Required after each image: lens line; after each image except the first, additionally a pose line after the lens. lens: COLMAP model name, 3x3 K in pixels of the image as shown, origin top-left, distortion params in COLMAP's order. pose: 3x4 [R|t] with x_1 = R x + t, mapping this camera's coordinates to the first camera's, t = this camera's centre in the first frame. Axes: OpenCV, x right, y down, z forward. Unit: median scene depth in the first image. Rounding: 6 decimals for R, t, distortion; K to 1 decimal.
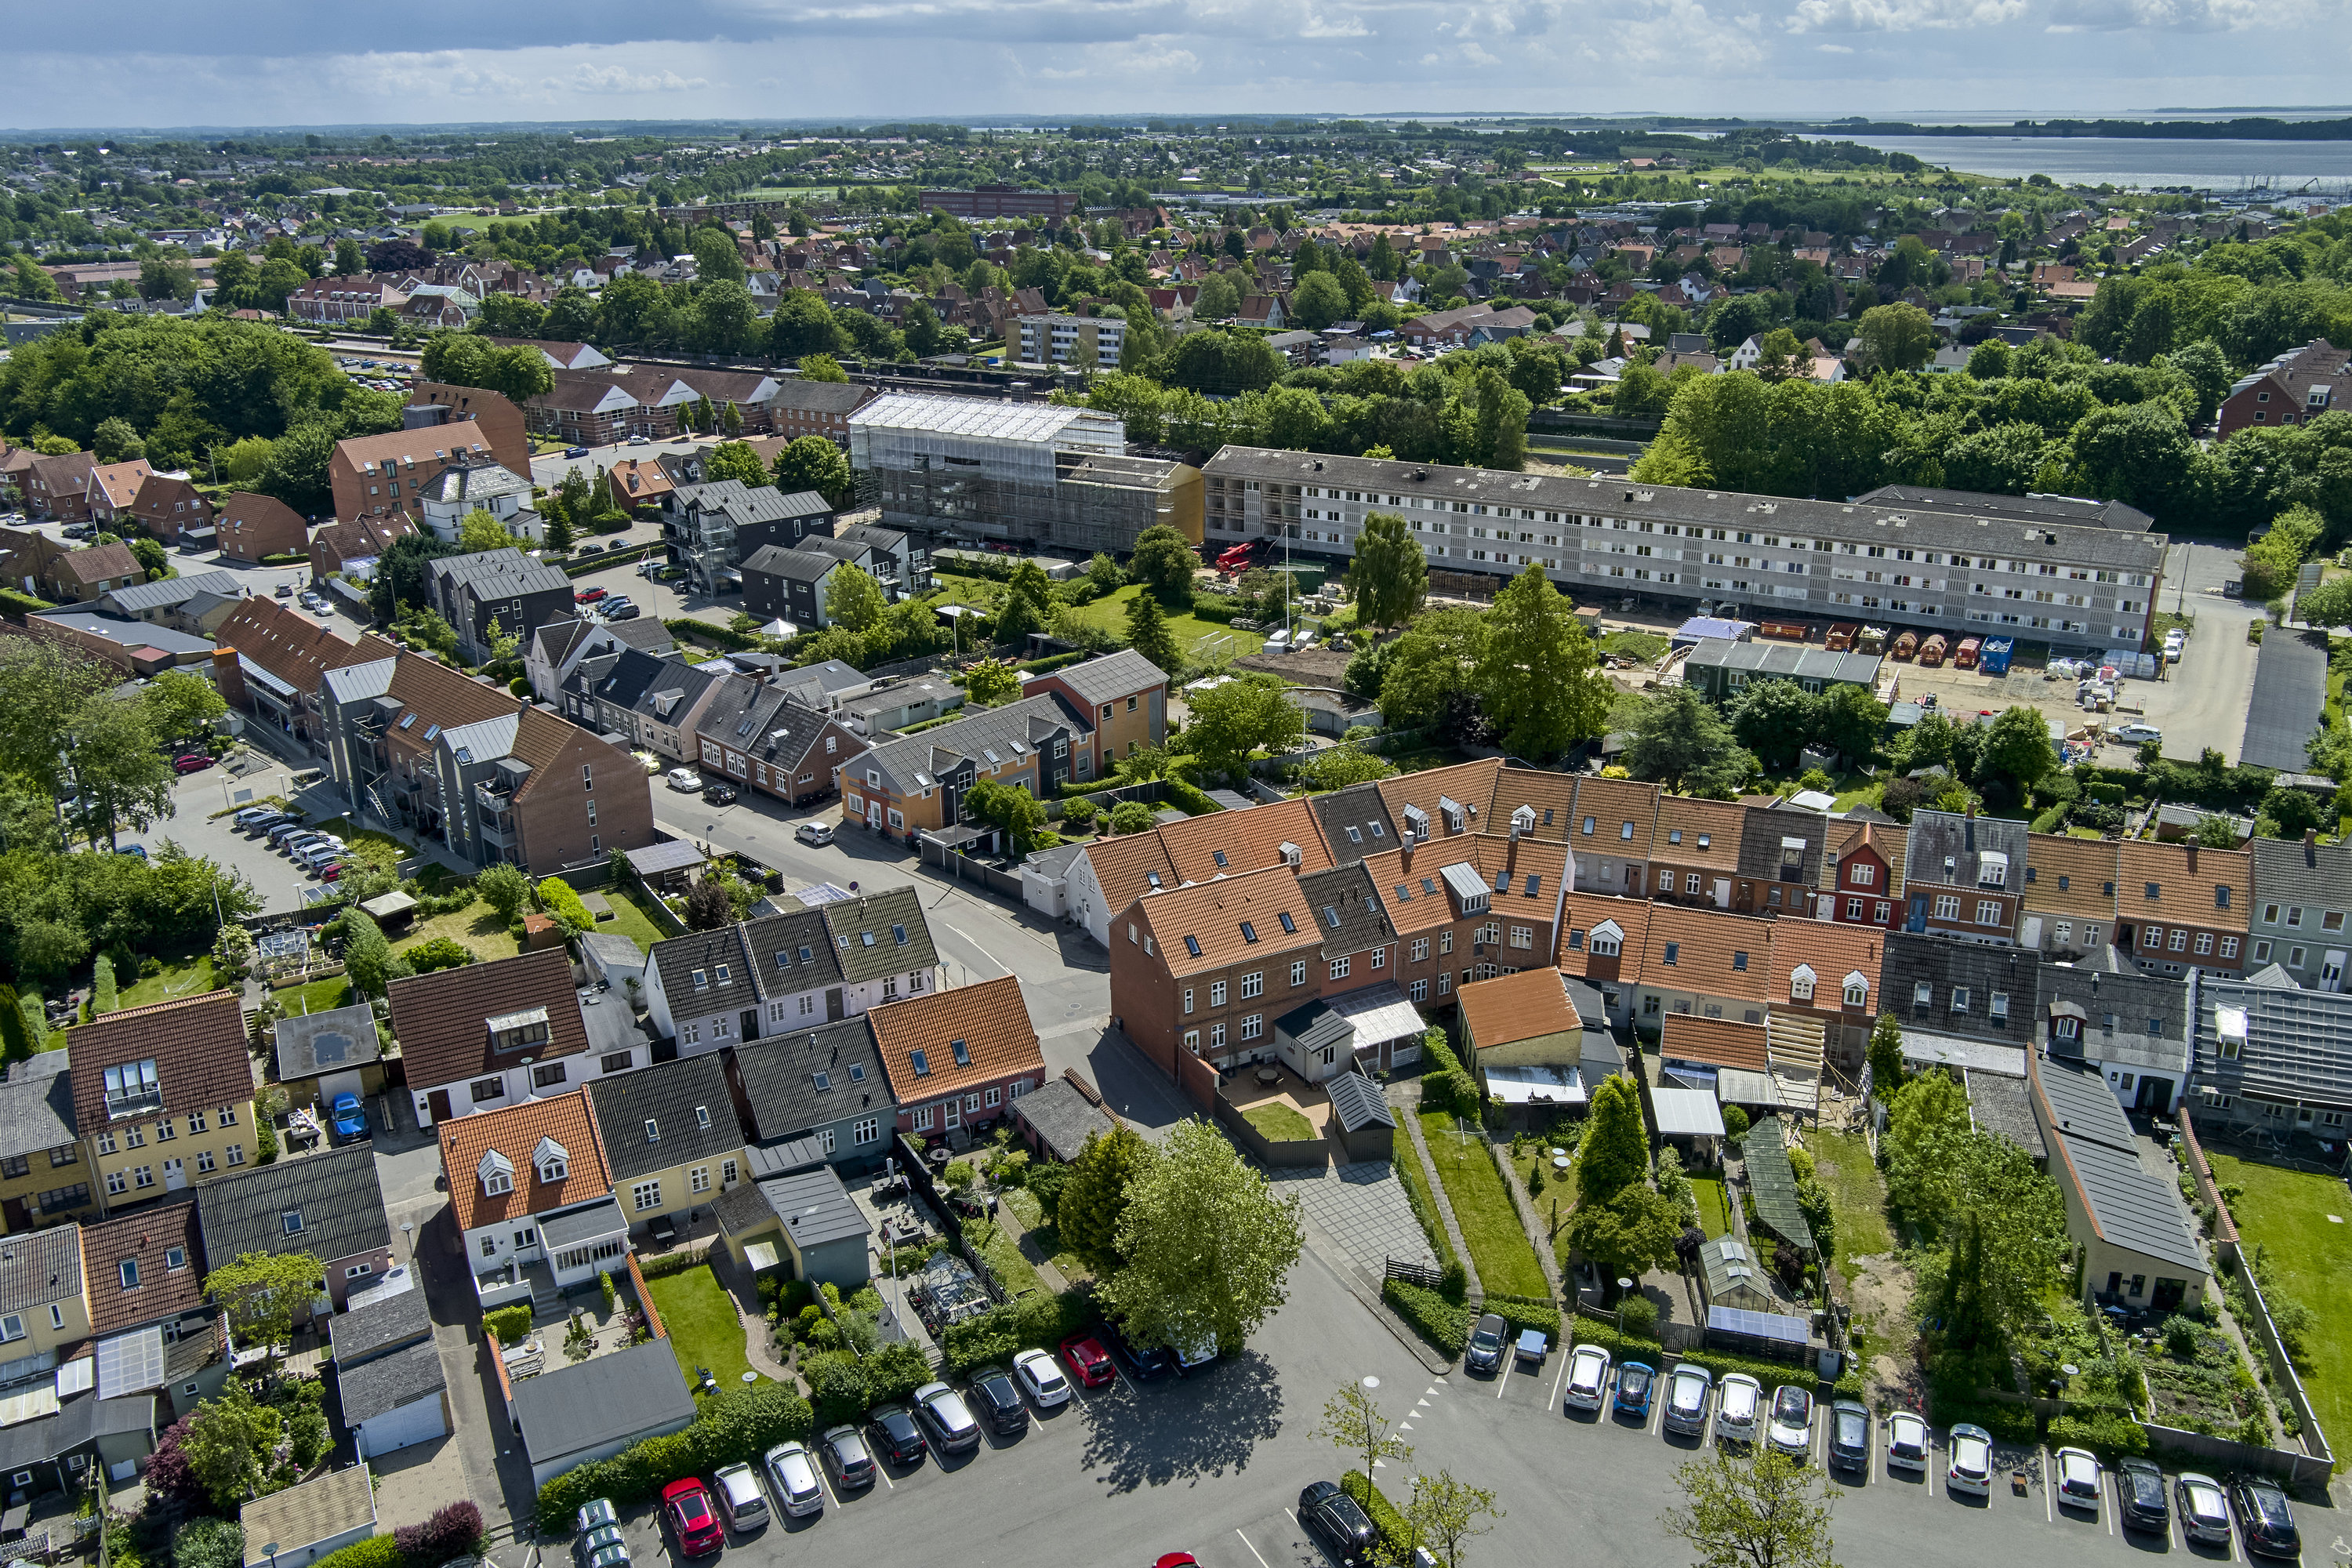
lens RADIAL K [[1836.0, 0, 1176.0], [0, 1836.0, 784.0], [0, 0, 1]] dist [-0.051666, 0.054857]
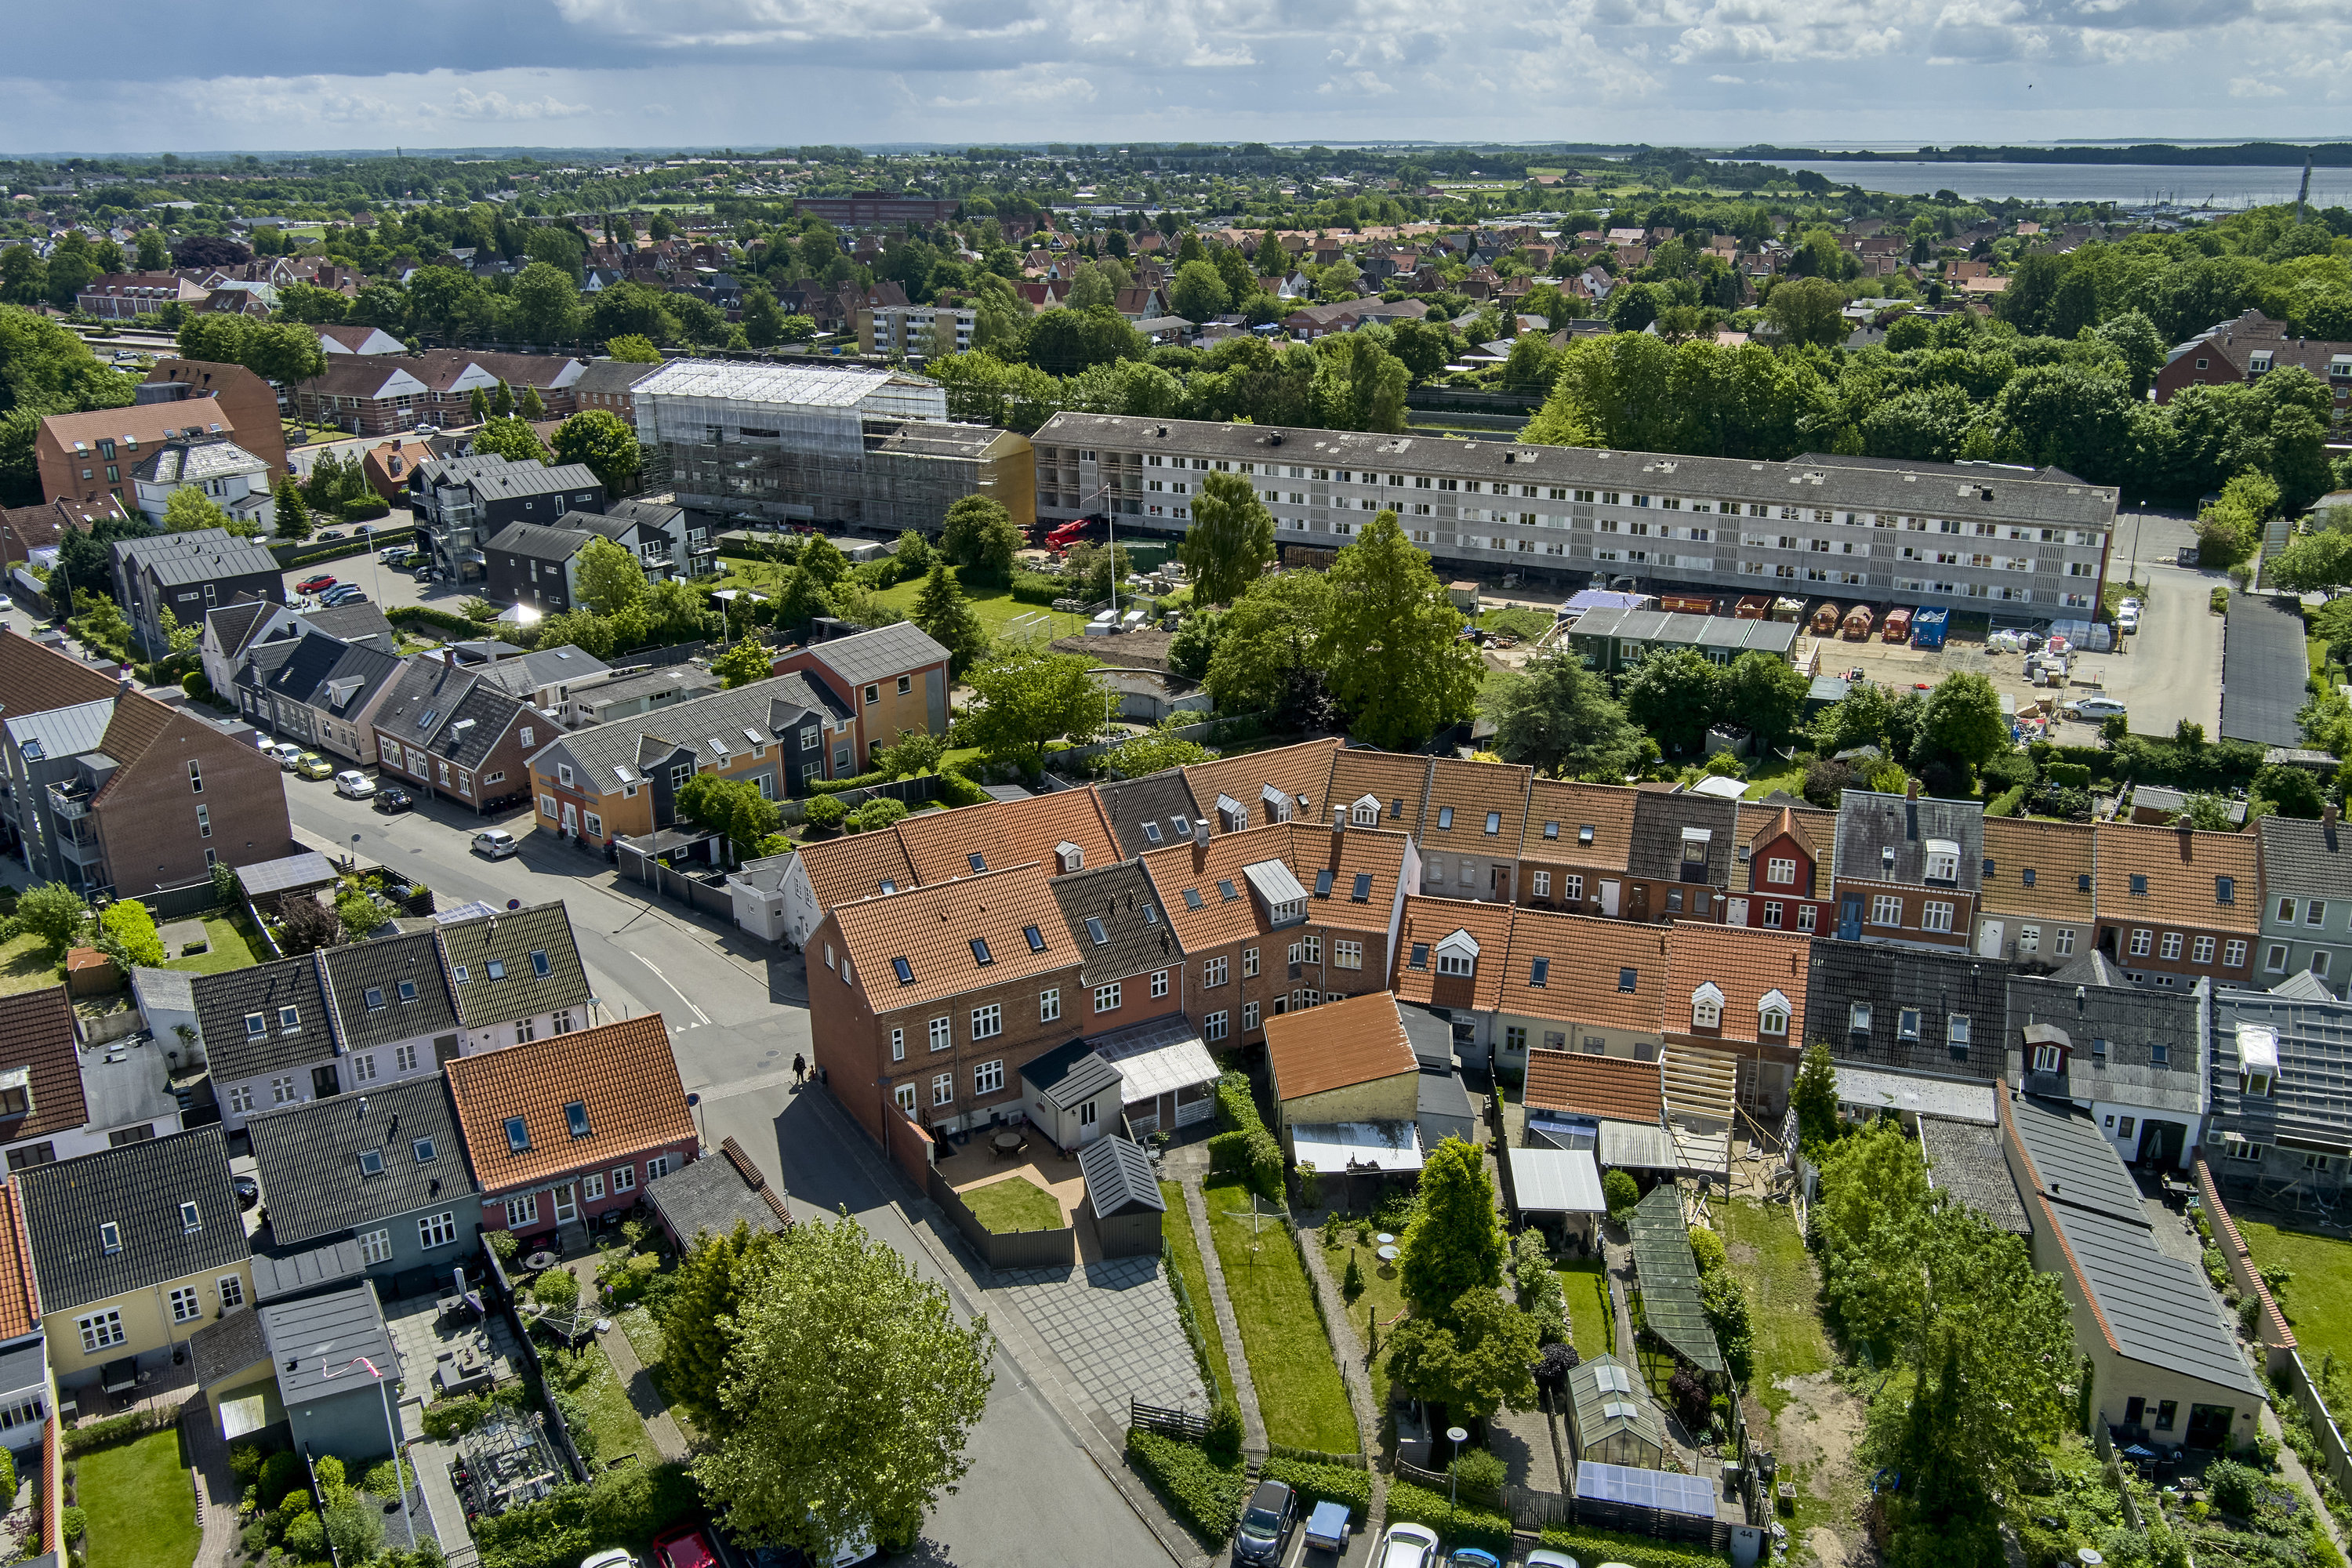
lens RADIAL K [[1833.1, 0, 1176.0], [0, 1833.1, 784.0], [0, 0, 1]] dist [-0.052344, 0.045878]
pose [[0.999173, -0.013036, 0.038522, 0.069142], [0.013945, 0.999628, -0.023435, 0.022747], [-0.038203, 0.023953, 0.998983, 0.180406]]
